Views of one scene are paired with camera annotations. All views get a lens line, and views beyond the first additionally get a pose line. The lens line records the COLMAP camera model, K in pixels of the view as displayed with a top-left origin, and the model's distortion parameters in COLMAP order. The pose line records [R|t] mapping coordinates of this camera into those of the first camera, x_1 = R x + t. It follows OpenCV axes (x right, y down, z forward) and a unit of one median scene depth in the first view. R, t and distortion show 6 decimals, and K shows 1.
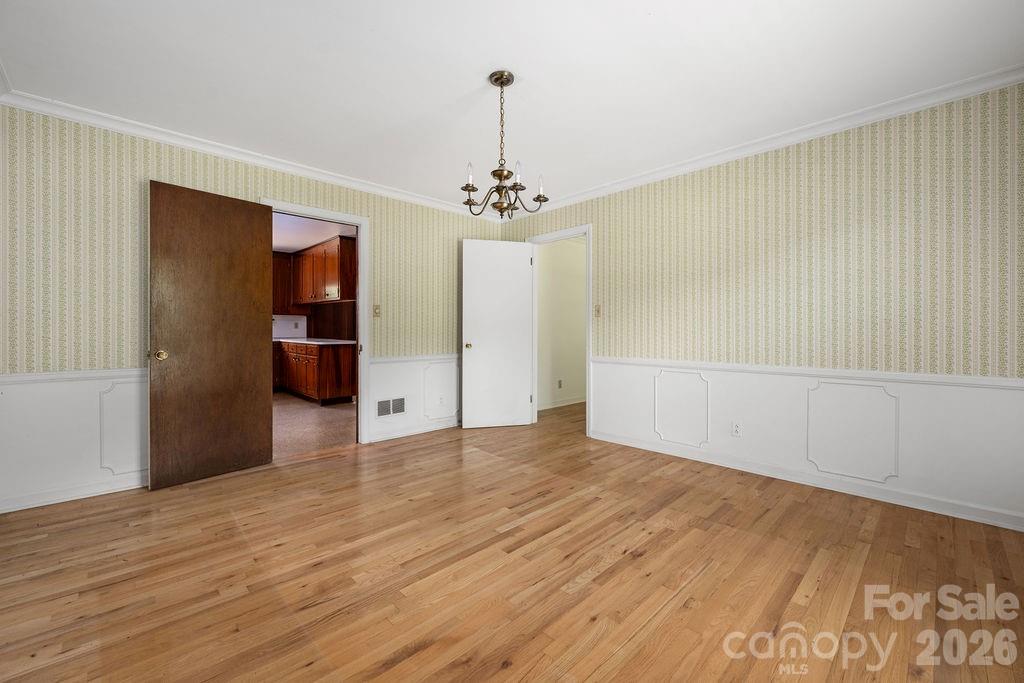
lens RADIAL K [[419.9, 0, 508.5], [0, 419.9, 339.7], [0, 0, 1]] dist [-0.003105, -0.000248]
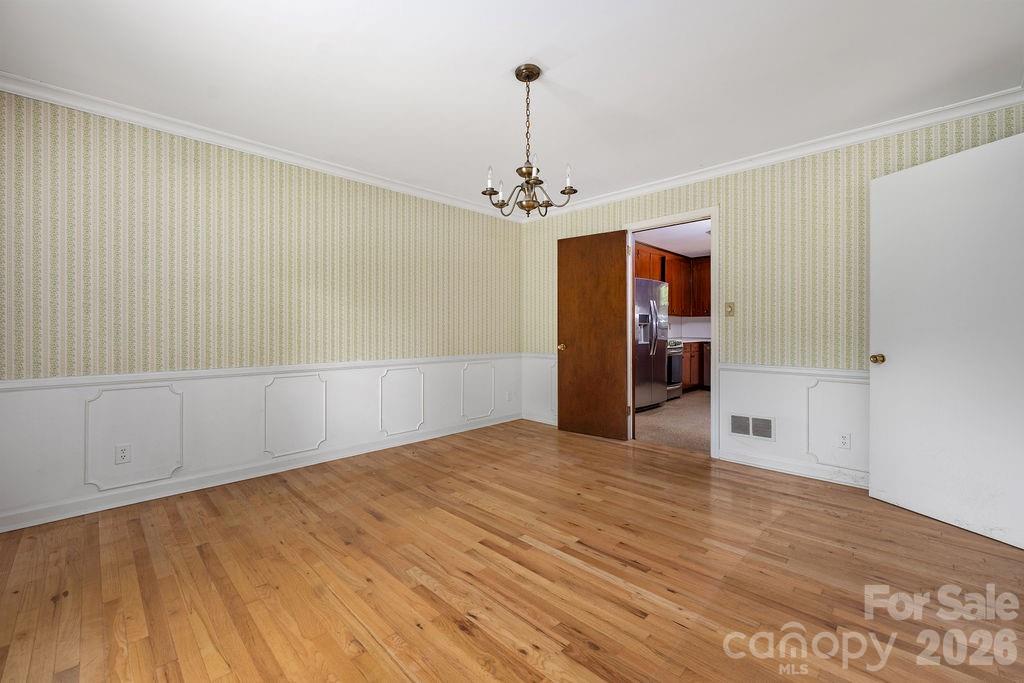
lens RADIAL K [[419.9, 0, 508.5], [0, 419.9, 339.7], [0, 0, 1]] dist [-0.003105, -0.000248]
pose [[0.015504, 0.018647, -0.999706, 0.900865], [-0.020564, 0.999621, 0.018326, -0.021328], [0.999668, 0.020274, 0.015881, 0.895906]]
